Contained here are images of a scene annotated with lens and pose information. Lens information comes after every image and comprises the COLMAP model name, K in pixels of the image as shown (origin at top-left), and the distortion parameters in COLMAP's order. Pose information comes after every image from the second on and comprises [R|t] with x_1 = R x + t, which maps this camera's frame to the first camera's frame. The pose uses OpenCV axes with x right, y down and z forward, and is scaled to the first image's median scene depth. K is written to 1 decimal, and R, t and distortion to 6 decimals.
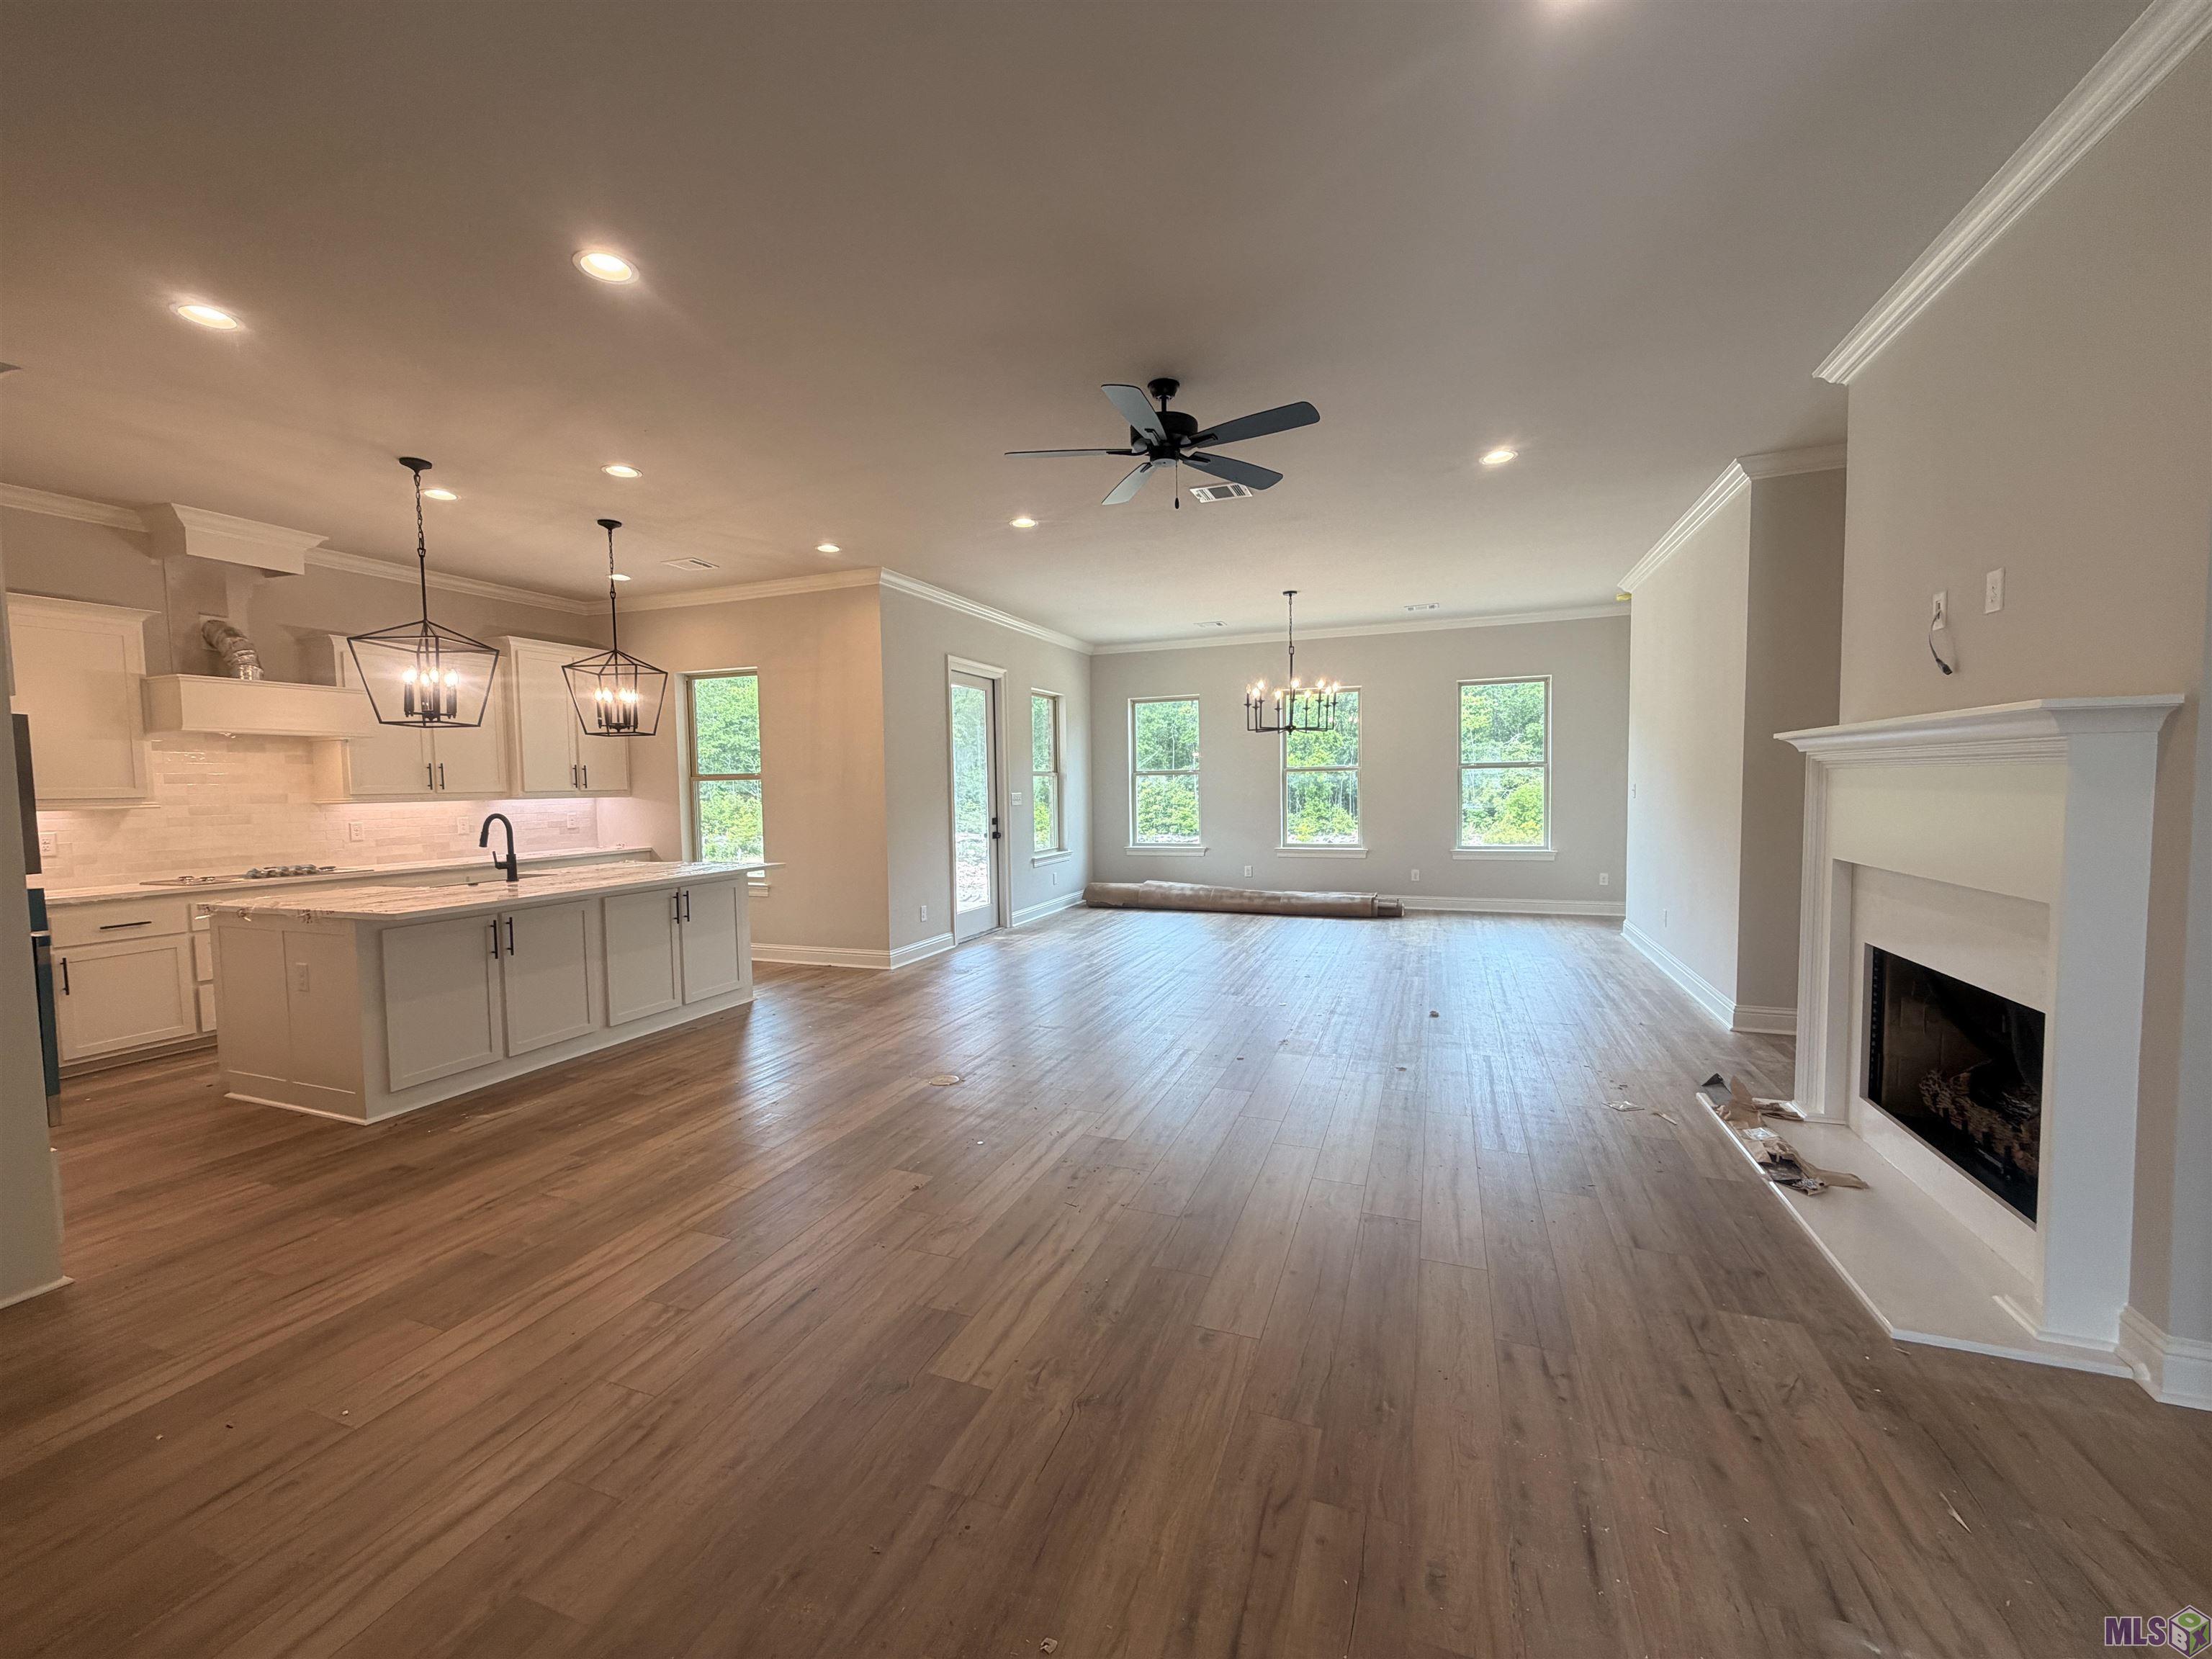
lens RADIAL K [[869.0, 0, 1106.0], [0, 869.0, 829.5], [0, 0, 1]] dist [0.001128, -0.000218]
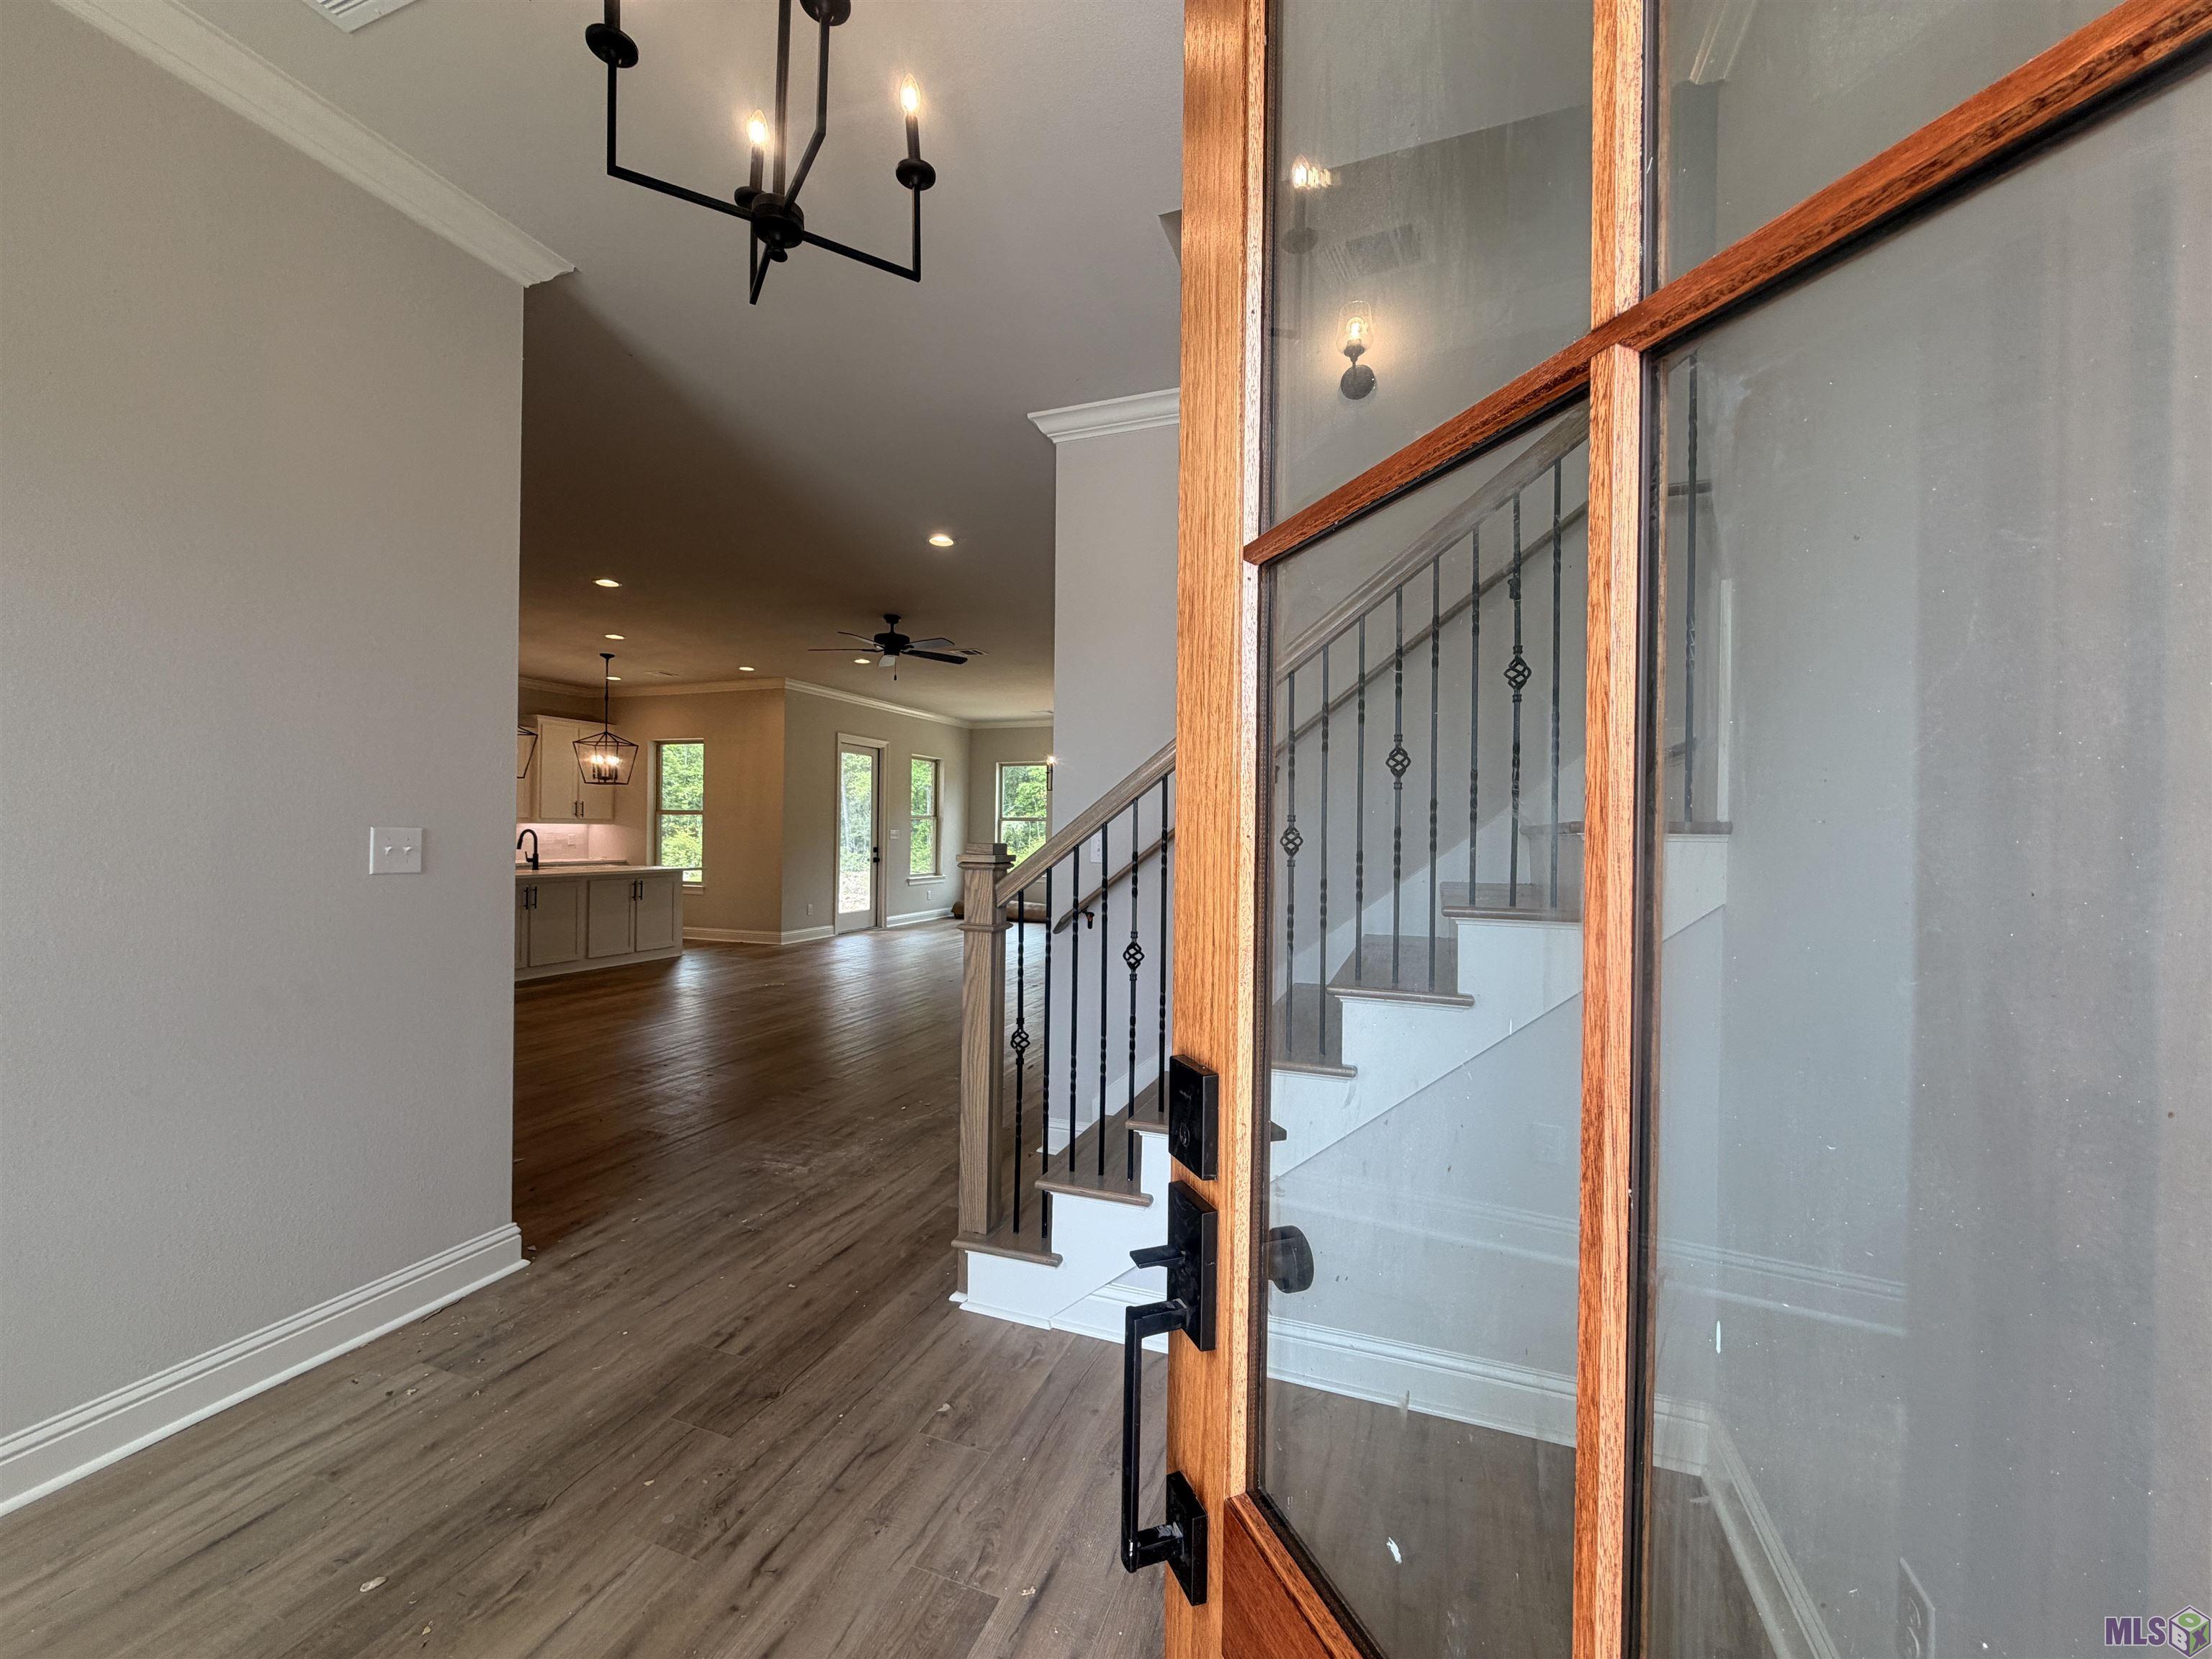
lens RADIAL K [[875.1, 0, 1106.0], [0, 875.1, 829.5], [0, 0, 1]] dist [-0.001595, -0.000272]
pose [[0.999620, 0.027313, 0.003747, 0.266039], [-0.027054, 0.997997, -0.057182, 0.031983], [-0.005301, 0.057059, 0.998357, -0.453569]]
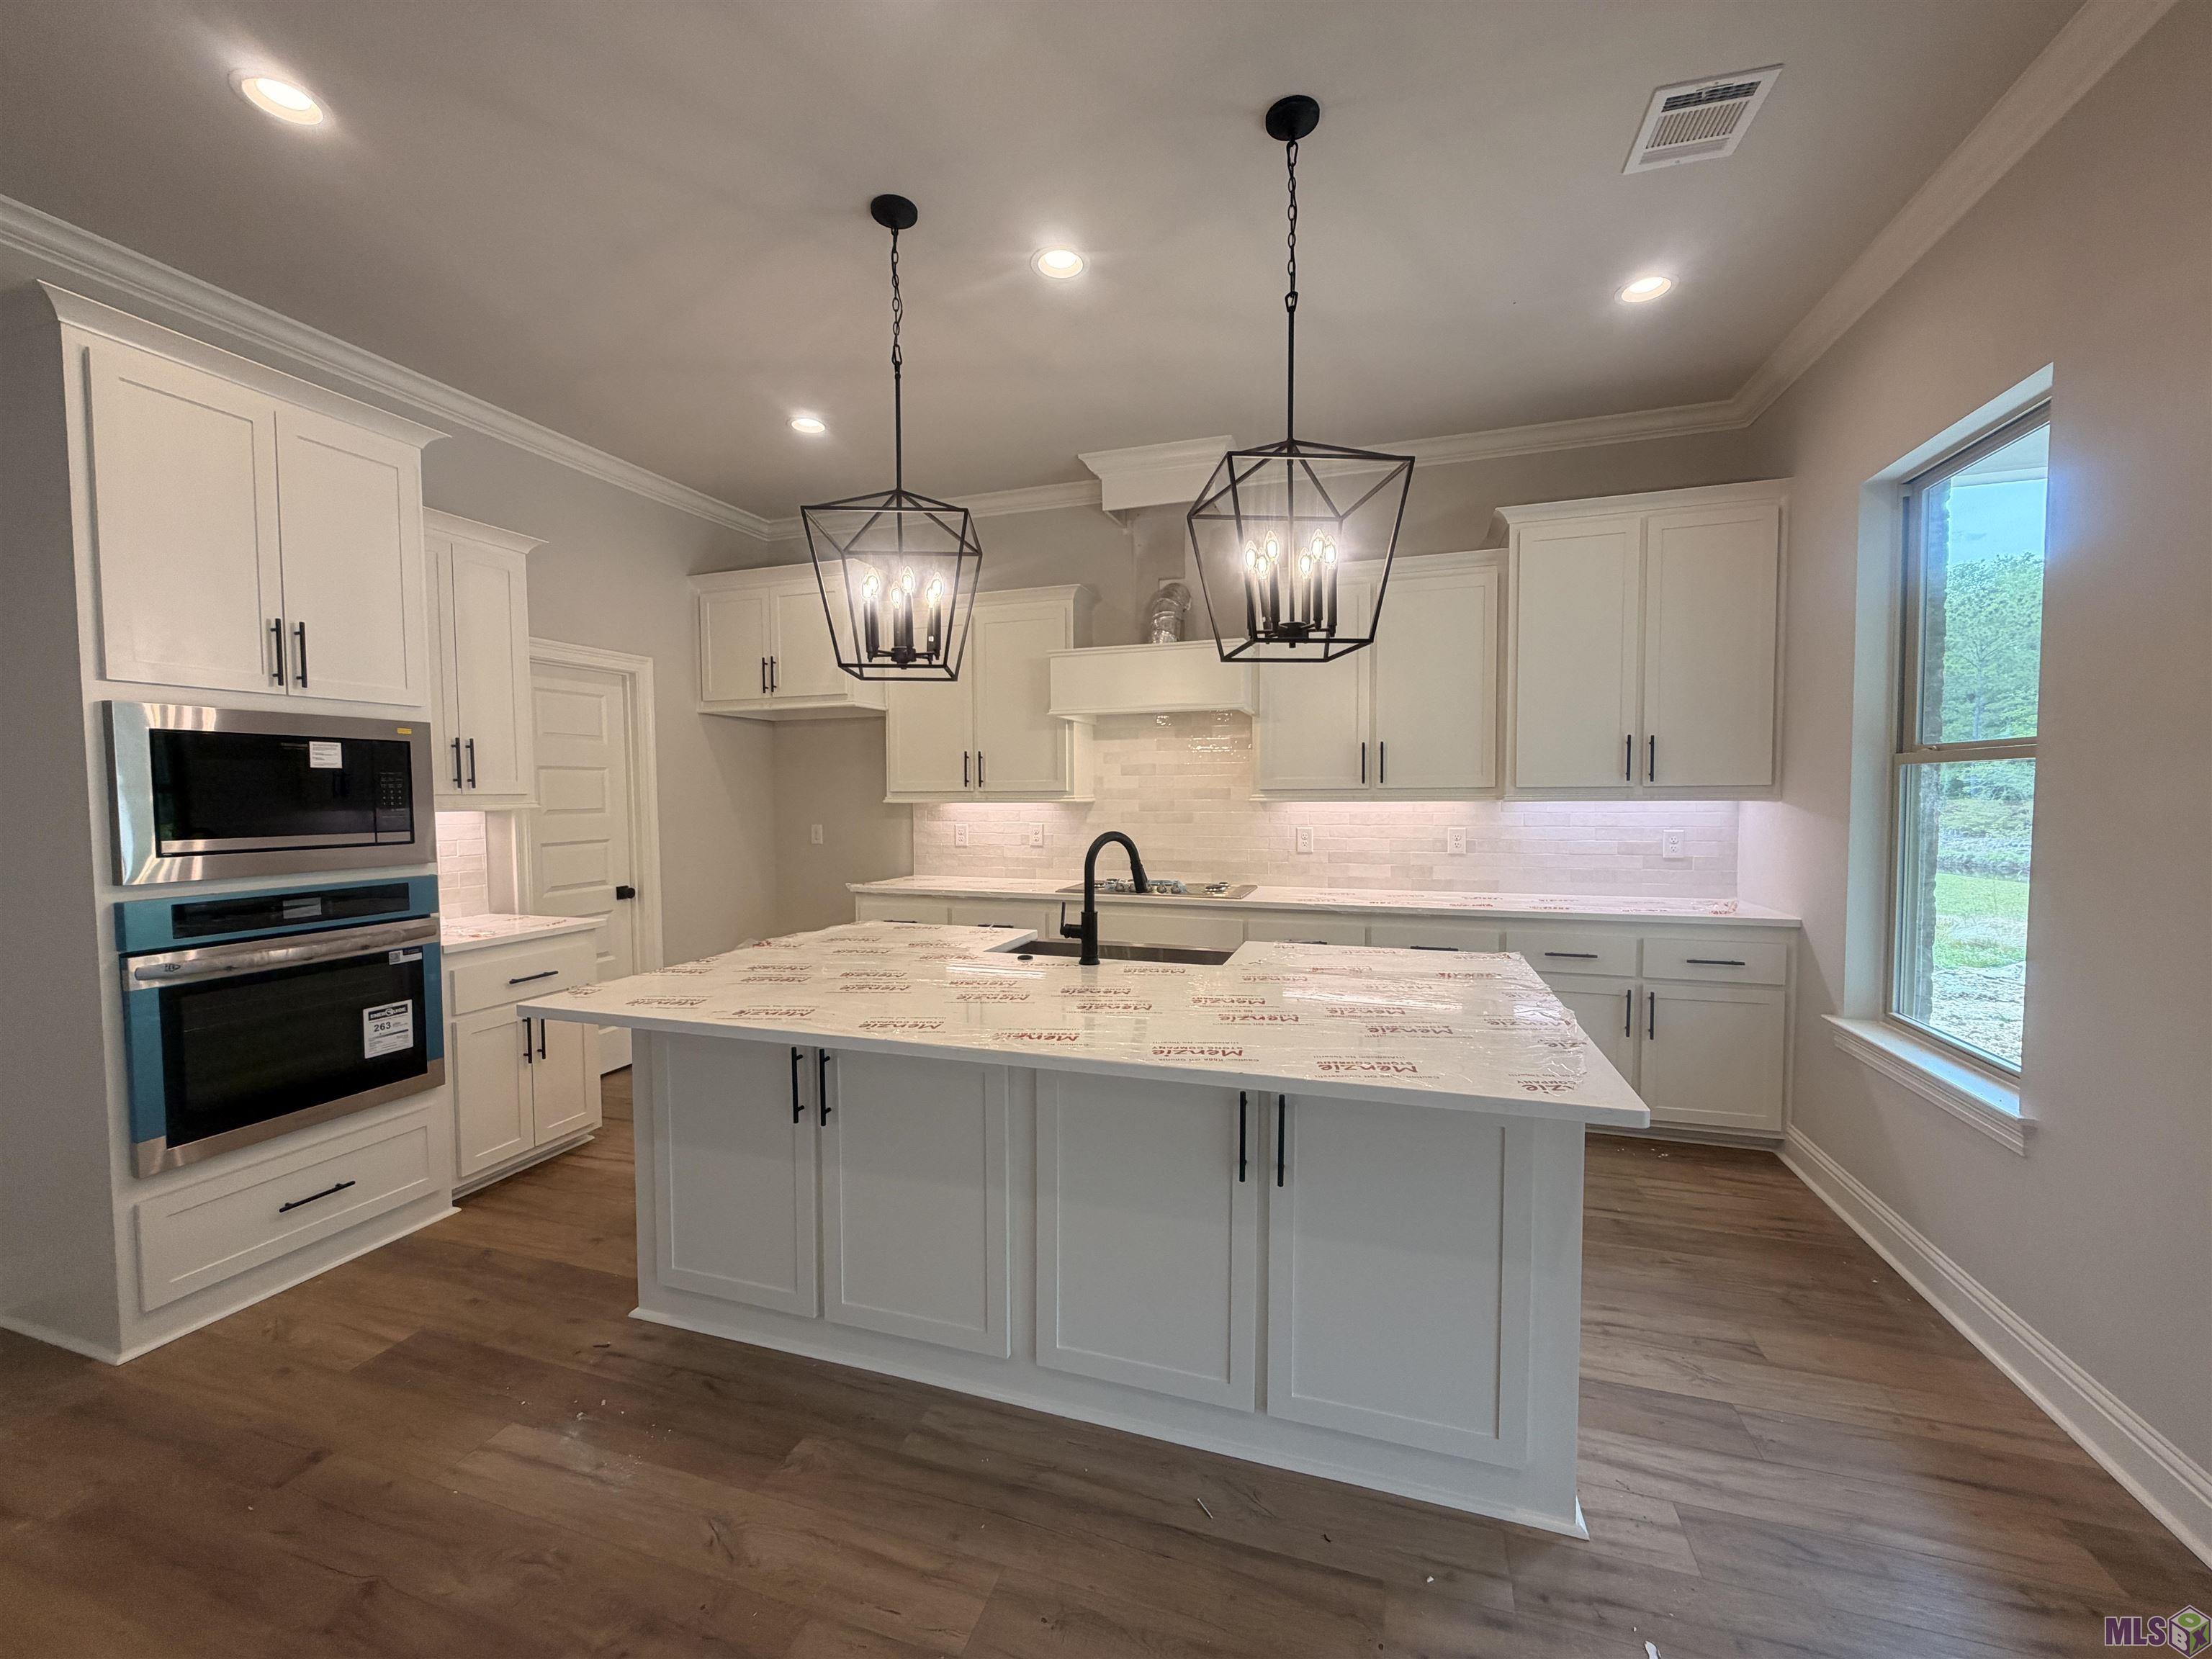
lens RADIAL K [[880.8, 0, 1104.2], [0, 880.8, 828.5], [0, 0, 1]] dist [-0.002889, -0.000163]
pose [[0.038109, 0.060735, -0.997426, -0.108768], [-0.046125, 0.997194, 0.058958, -0.034878], [0.998208, 0.043760, 0.040804, 0.650229]]
